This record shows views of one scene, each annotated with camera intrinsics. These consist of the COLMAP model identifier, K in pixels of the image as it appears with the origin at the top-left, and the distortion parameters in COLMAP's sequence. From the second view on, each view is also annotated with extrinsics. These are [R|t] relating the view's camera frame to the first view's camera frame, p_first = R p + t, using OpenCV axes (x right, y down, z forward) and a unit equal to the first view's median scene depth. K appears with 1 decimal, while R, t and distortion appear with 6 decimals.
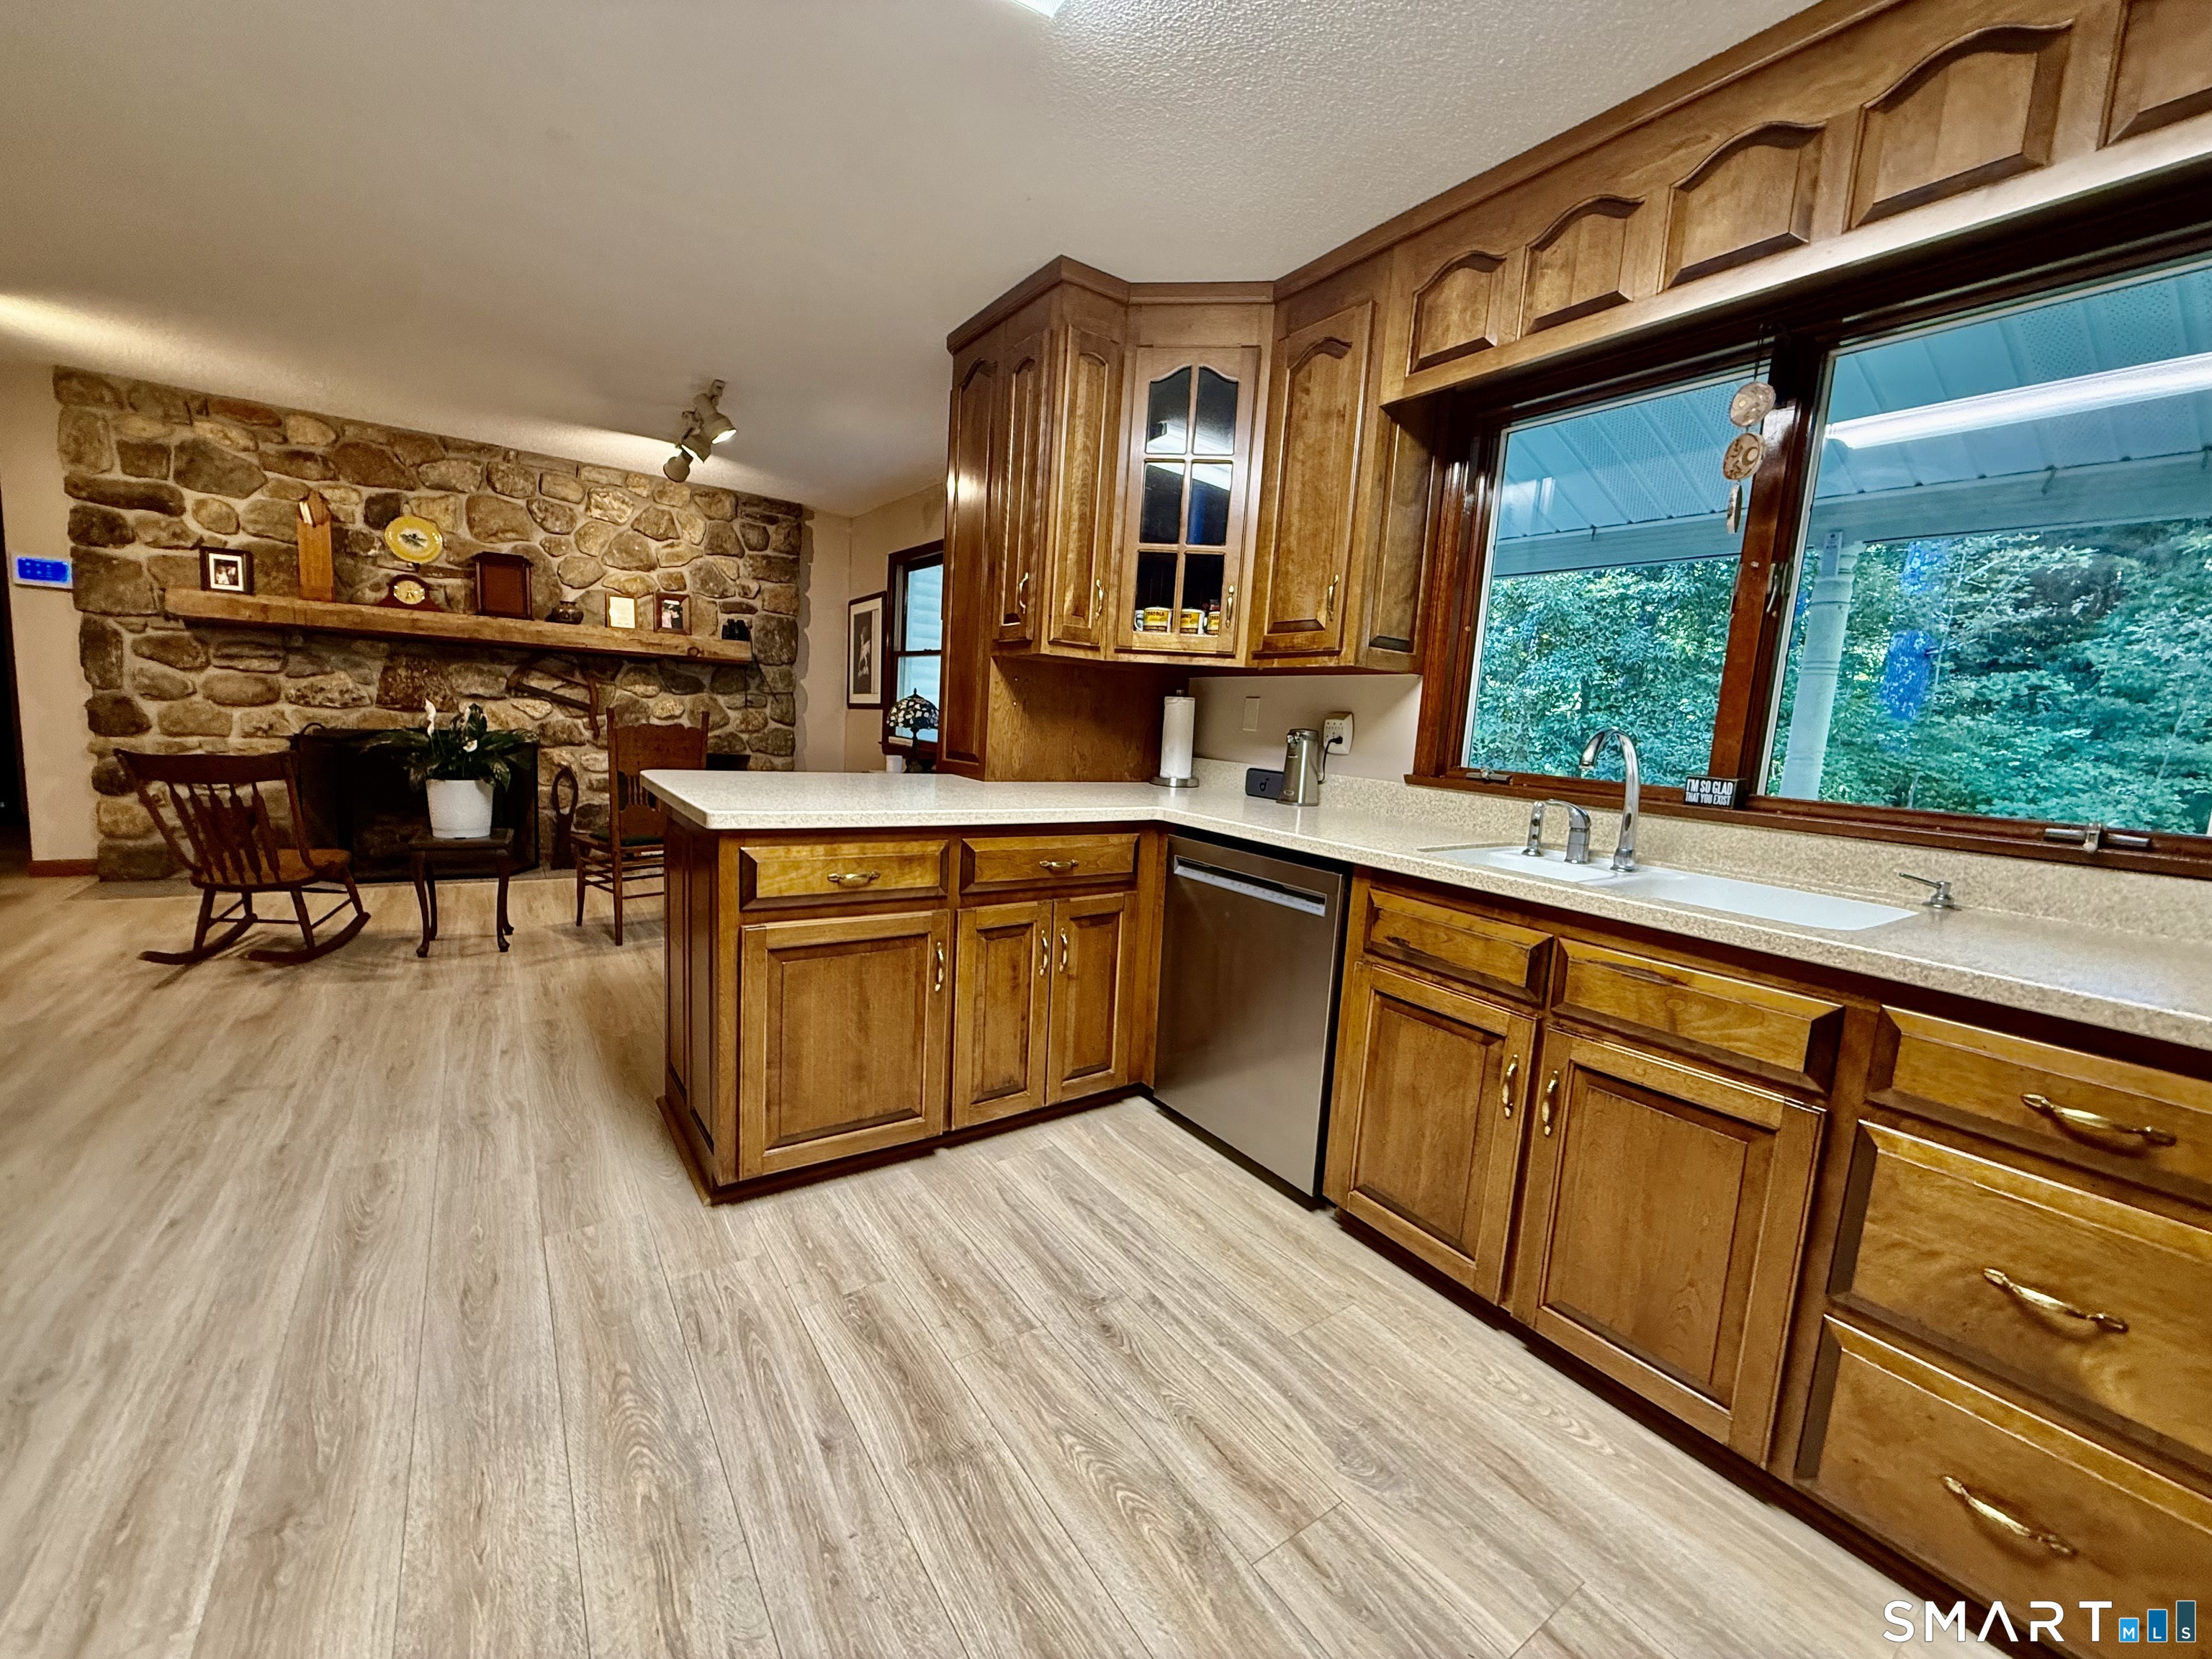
lens RADIAL K [[882.3, 0, 1101.3], [0, 882.3, 829.7], [0, 0, 1]] dist [-0.000736, 0.000178]
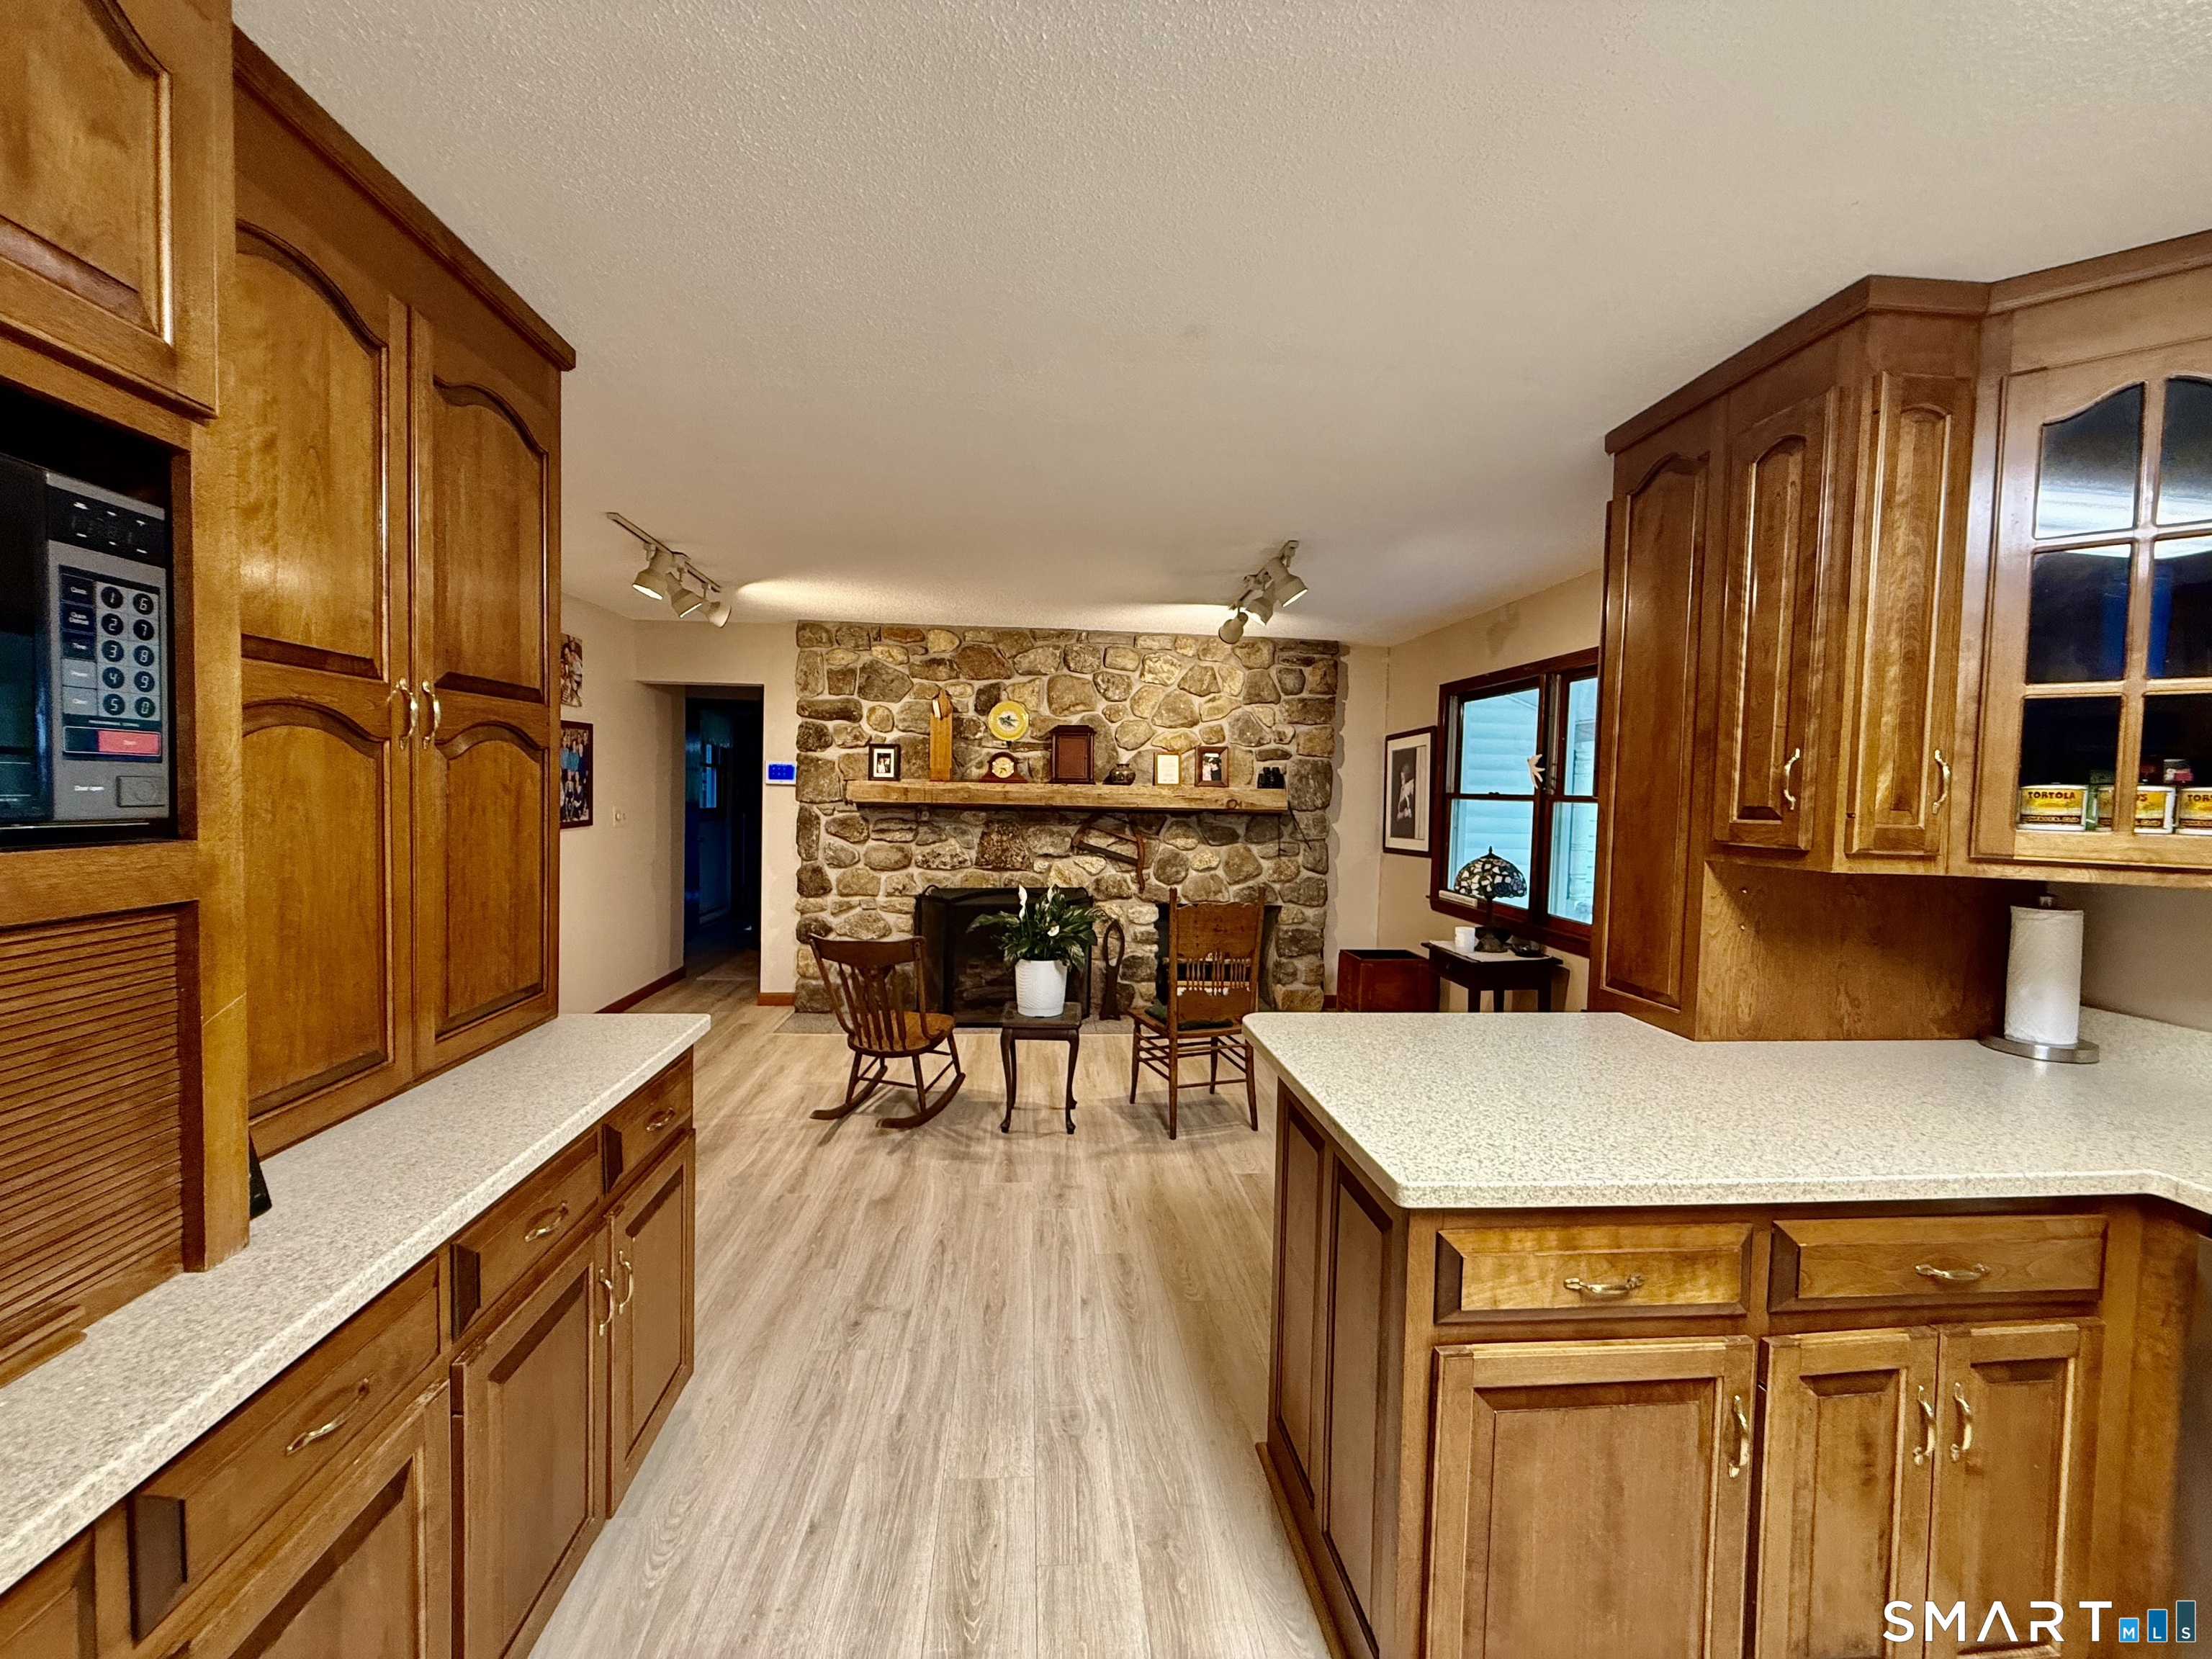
lens RADIAL K [[882.3, 0, 1099.2], [0, 882.3, 830.5], [0, 0, 1]] dist [-0.000736, 0.000178]
pose [[0.864204, -0.020411, -0.502727, -0.165522], [-0.033663, 0.994592, -0.098249, -0.120653], [0.502013, 0.101831, 0.858844, 0.148502]]
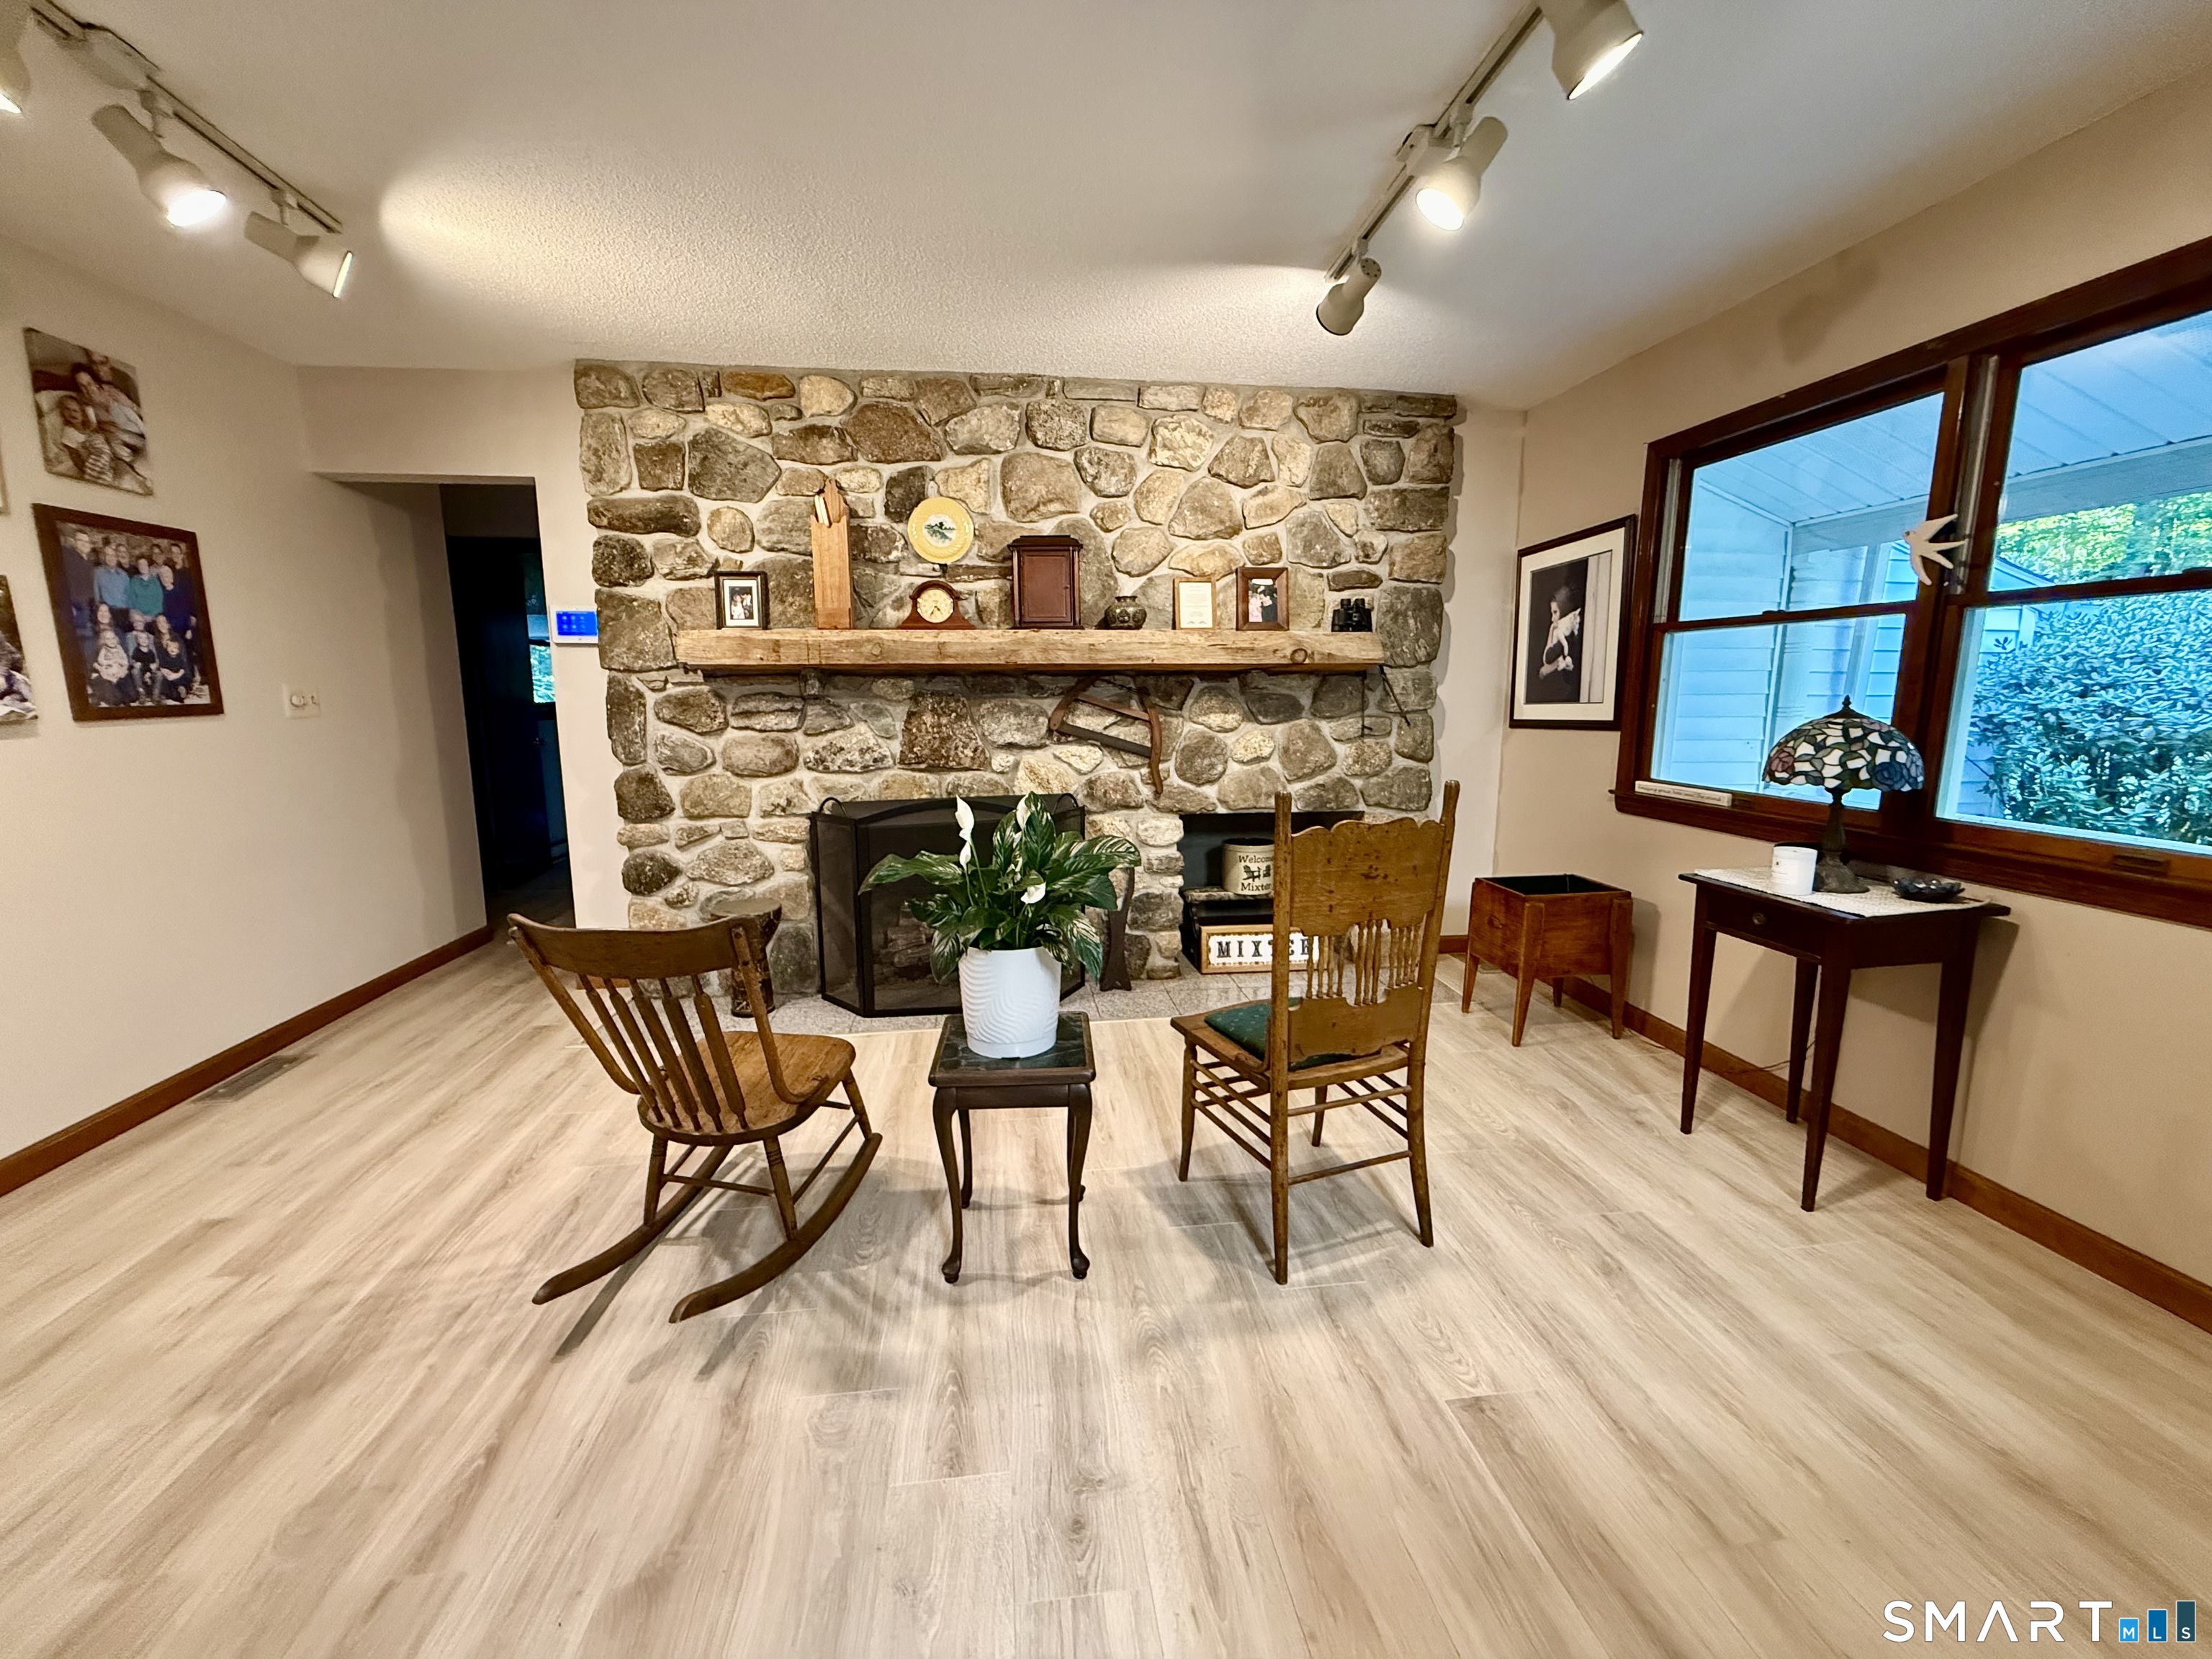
lens RADIAL K [[882.3, 0, 1101.0], [0, 882.3, 827.0], [0, 0, 1]] dist [-0.000736, 0.000178]
pose [[0.884696, 0.005247, -0.466138, -0.497122], [-0.001133, 0.999958, 0.009104, -0.145344], [0.466166, -0.007526, 0.884665, 0.642866]]
